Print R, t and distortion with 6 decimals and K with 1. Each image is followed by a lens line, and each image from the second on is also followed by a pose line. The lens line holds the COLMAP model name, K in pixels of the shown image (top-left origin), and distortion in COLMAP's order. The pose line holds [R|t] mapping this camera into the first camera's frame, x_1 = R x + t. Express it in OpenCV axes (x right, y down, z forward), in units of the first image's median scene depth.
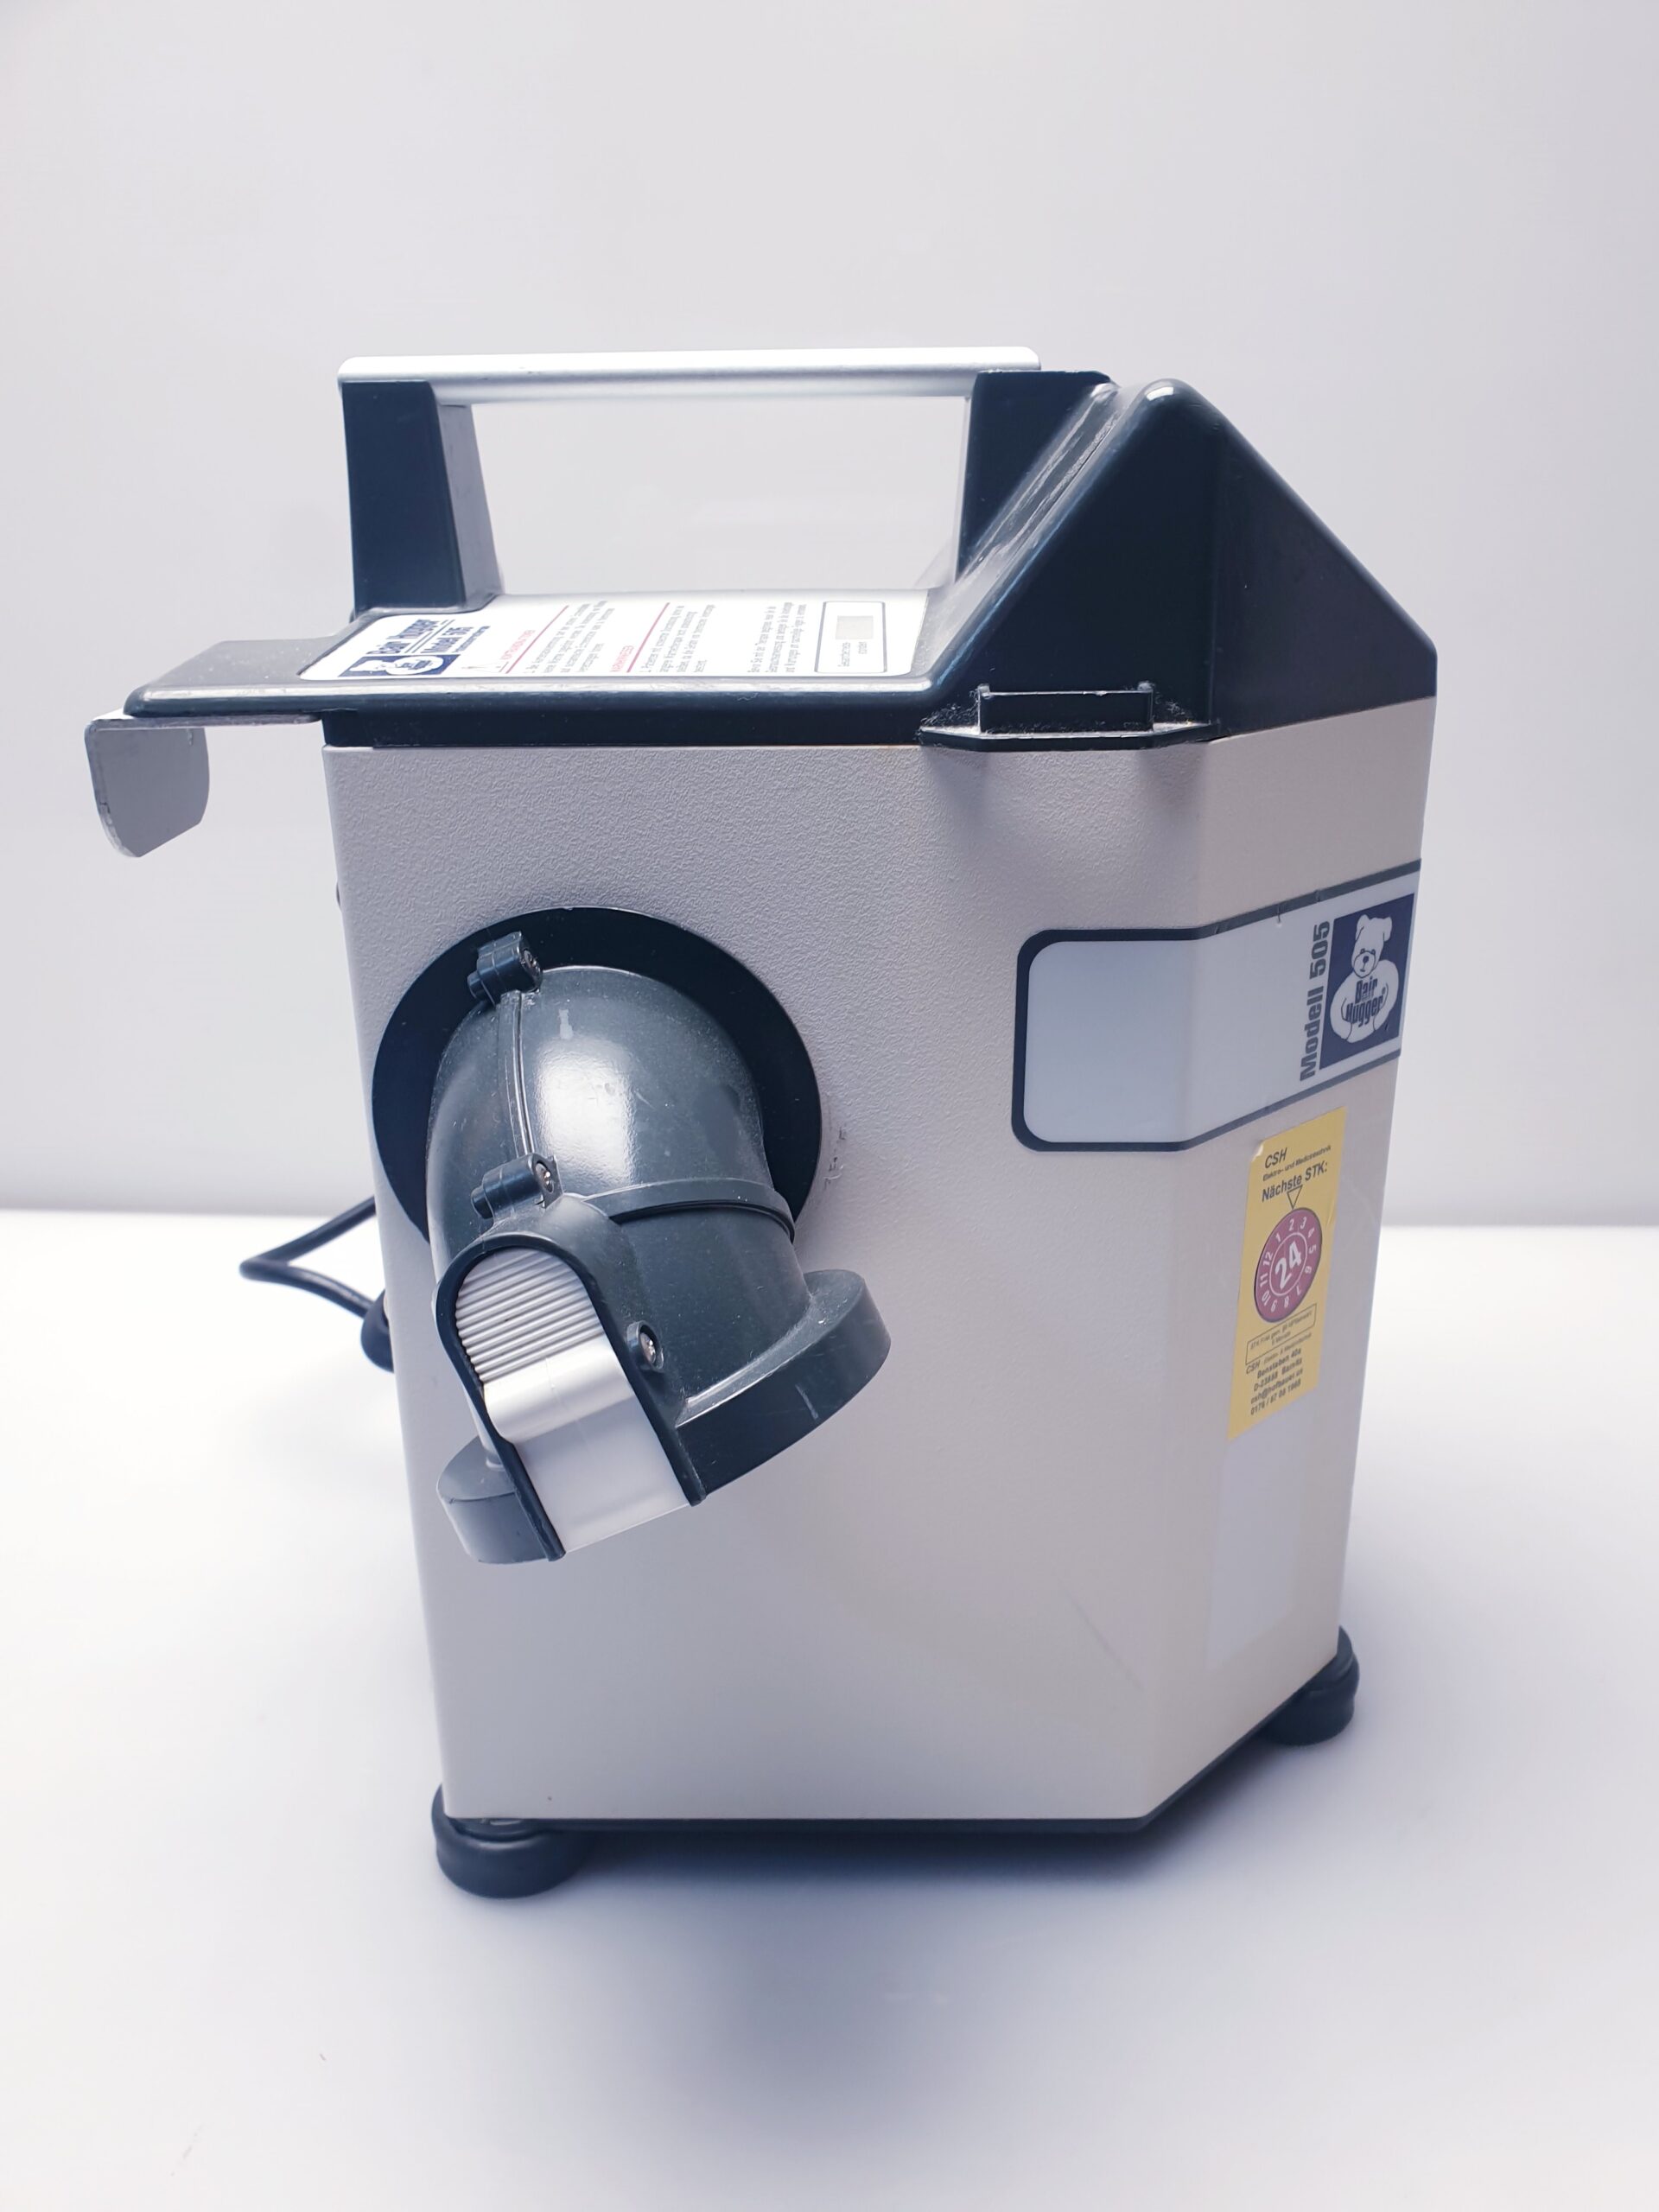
lens RADIAL K [[1641.7, 0, 804.0], [0, 1641.7, 1064.7], [0, 0, 1]] dist [0.360524, -0.000148]
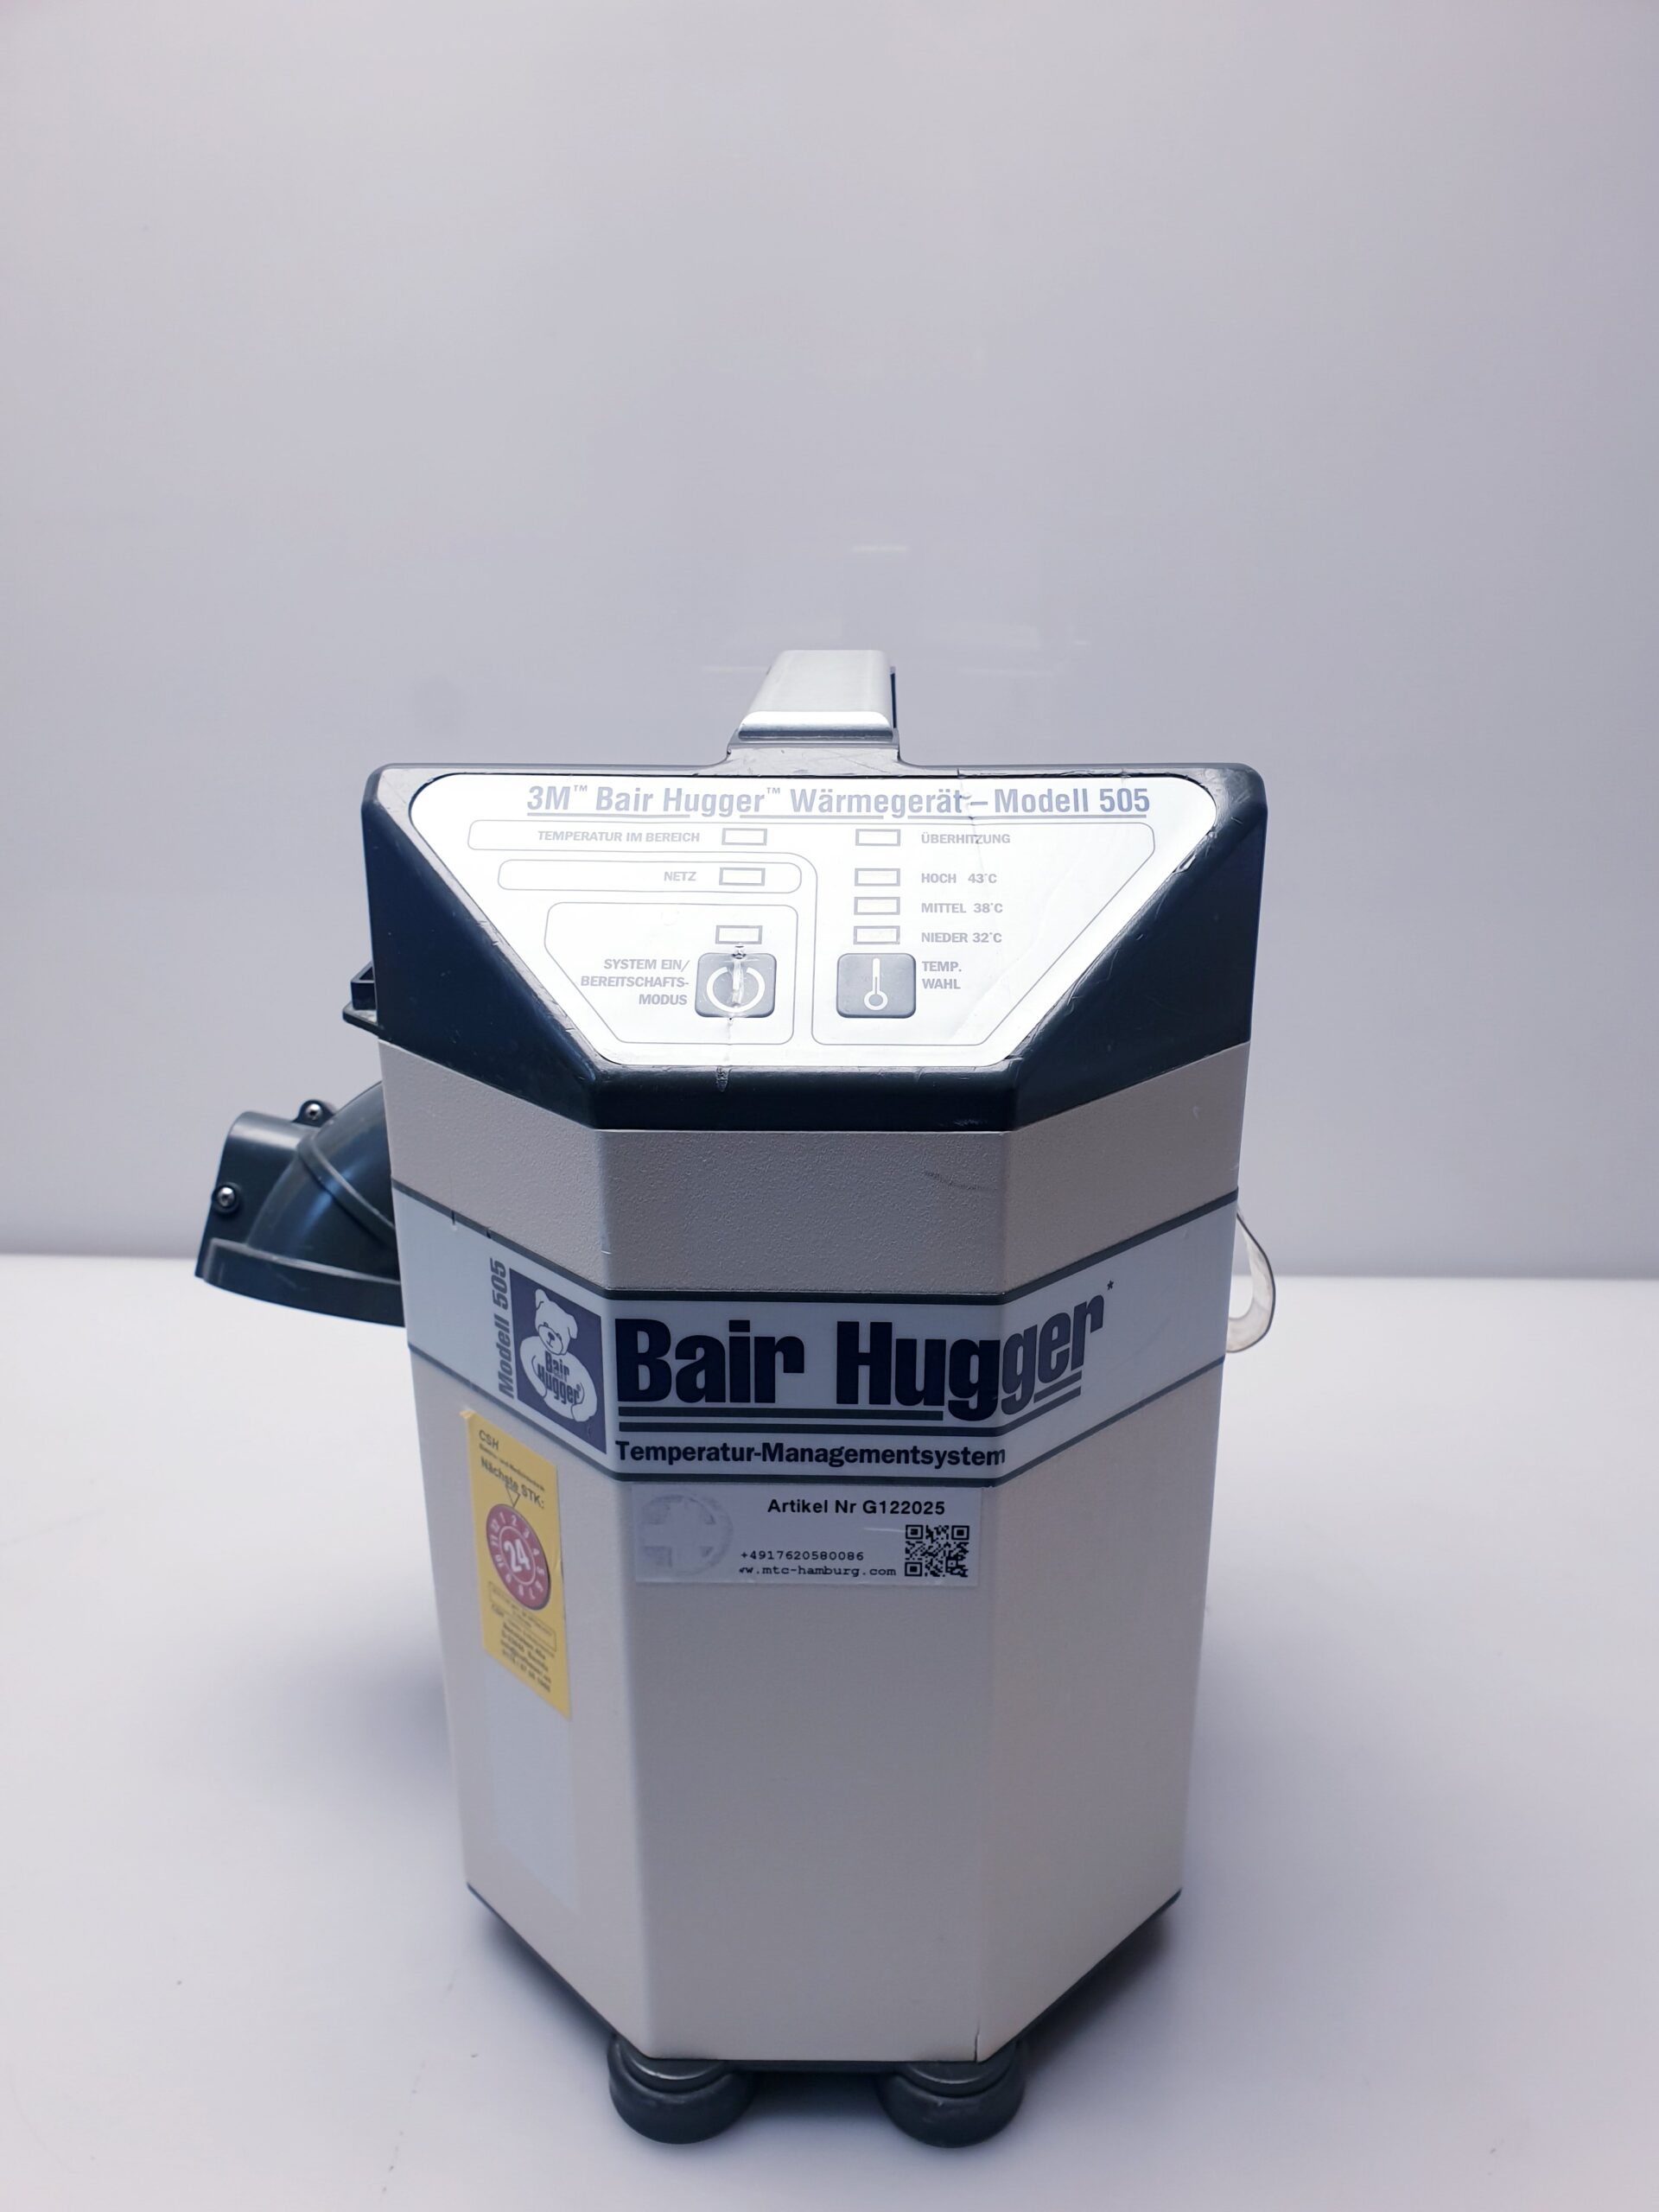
lens RADIAL K [[1711.9, 0, 824.0], [0, 1711.9, 1113.3], [0, 0, 1]] dist [0.235666, -0.001098]
pose [[-0.011383, 0.361207, -0.932416, 1.252244], [-0.309868, 0.885299, 0.346738, -0.593431], [0.950711, 0.292873, 0.101849, 1.016626]]
